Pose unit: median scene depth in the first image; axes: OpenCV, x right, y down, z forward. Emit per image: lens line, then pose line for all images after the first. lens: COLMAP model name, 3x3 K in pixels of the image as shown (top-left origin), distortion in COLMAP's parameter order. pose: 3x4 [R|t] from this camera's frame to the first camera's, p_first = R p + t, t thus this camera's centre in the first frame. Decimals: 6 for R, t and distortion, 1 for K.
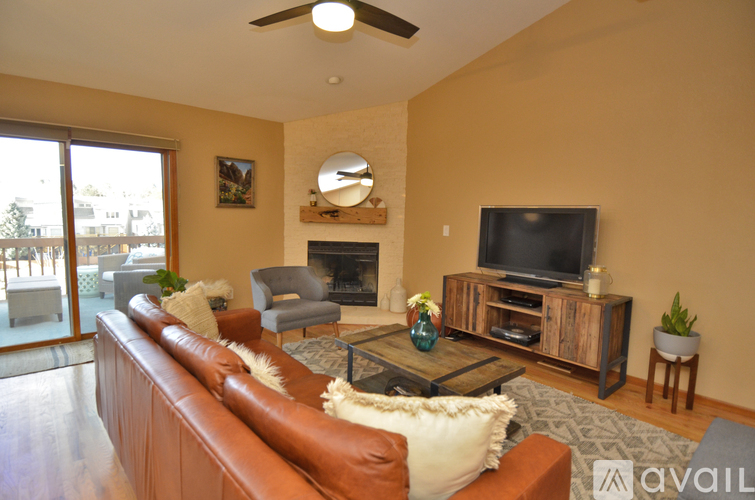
lens RADIAL K [[394.6, 0, 369.5], [0, 394.6, 250.8], [0, 0, 1]] dist [0.045010, -0.052347]
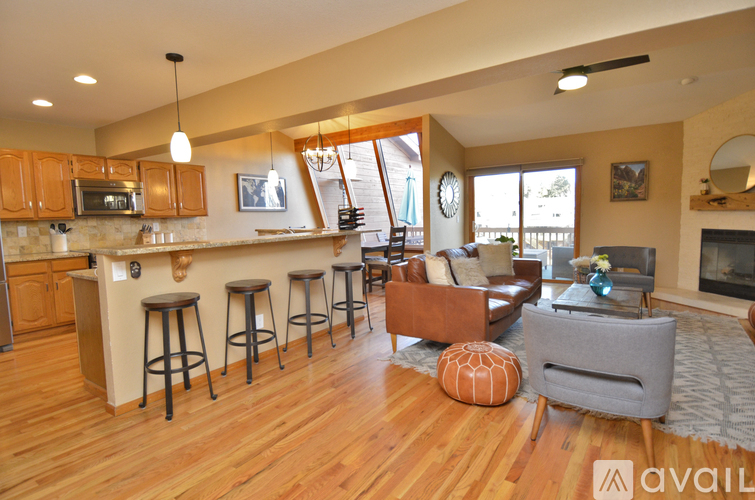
lens RADIAL K [[397.8, 0, 369.9], [0, 397.8, 250.8], [0, 0, 1]] dist [0.033279, -0.037616]
pose [[0.236072, 0.058987, -0.969943, 0.869631], [-0.060160, 0.997128, 0.045998, 0.047607], [0.969871, 0.047493, 0.238943, -0.107755]]
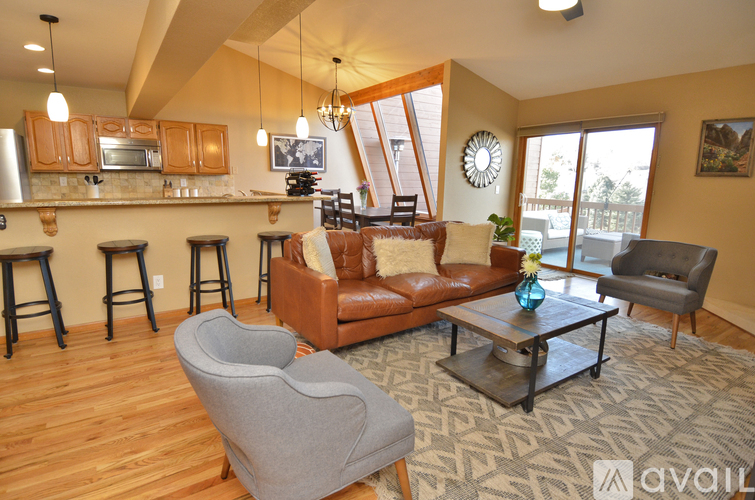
lens RADIAL K [[394.6, 0, 369.5], [0, 394.6, 250.8], [0, 0, 1]] dist [0.045010, -0.052347]
pose [[-0.129438, 0.157734, -0.978962, 0.763624], [-0.111783, 0.978652, 0.172464, -0.017732], [0.985267, 0.131754, -0.109043, 0.445560]]
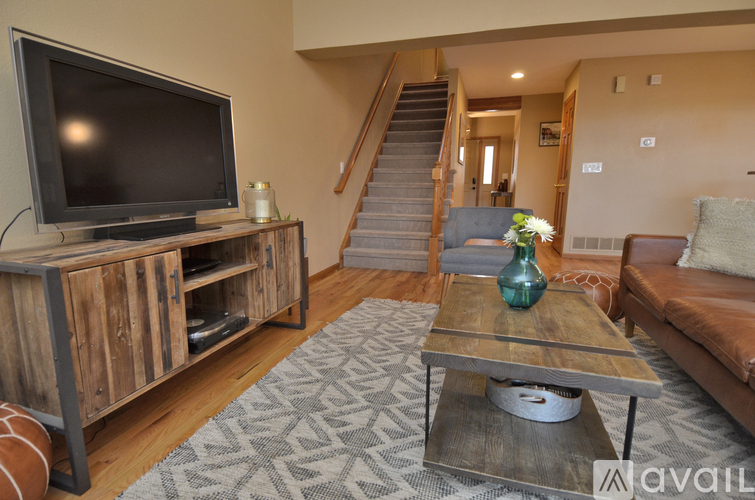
lens RADIAL K [[394.6, 0, 369.5], [0, 394.6, 250.8], [0, 0, 1]] dist [0.045010, -0.052347]
pose [[-0.529039, -0.166923, 0.832018, -0.160025], [0.064033, 0.969815, 0.235284, 0.000648], [-0.846178, 0.177752, -0.502381, 0.975744]]
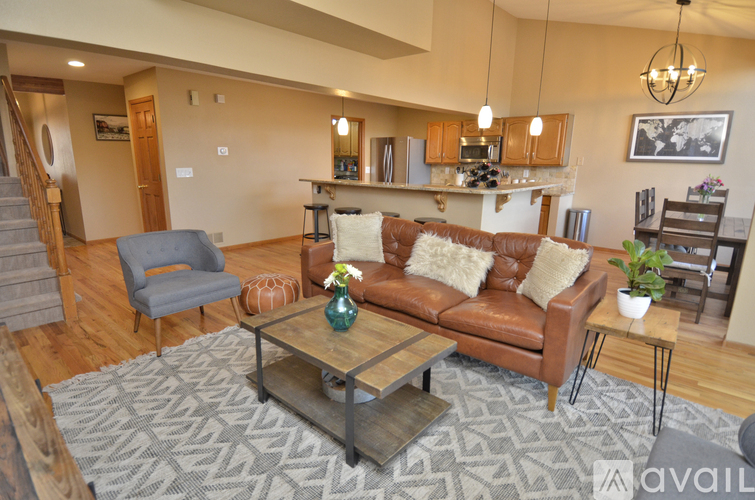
lens RADIAL K [[394.6, 0, 369.5], [0, 394.6, 250.8], [0, 0, 1]] dist [0.045010, -0.052347]
pose [[-0.990625, -0.004570, -0.136531, 0.125886], [-0.047510, 0.948576, 0.312965, -0.117086], [0.128080, 0.316517, -0.939900, 1.143147]]
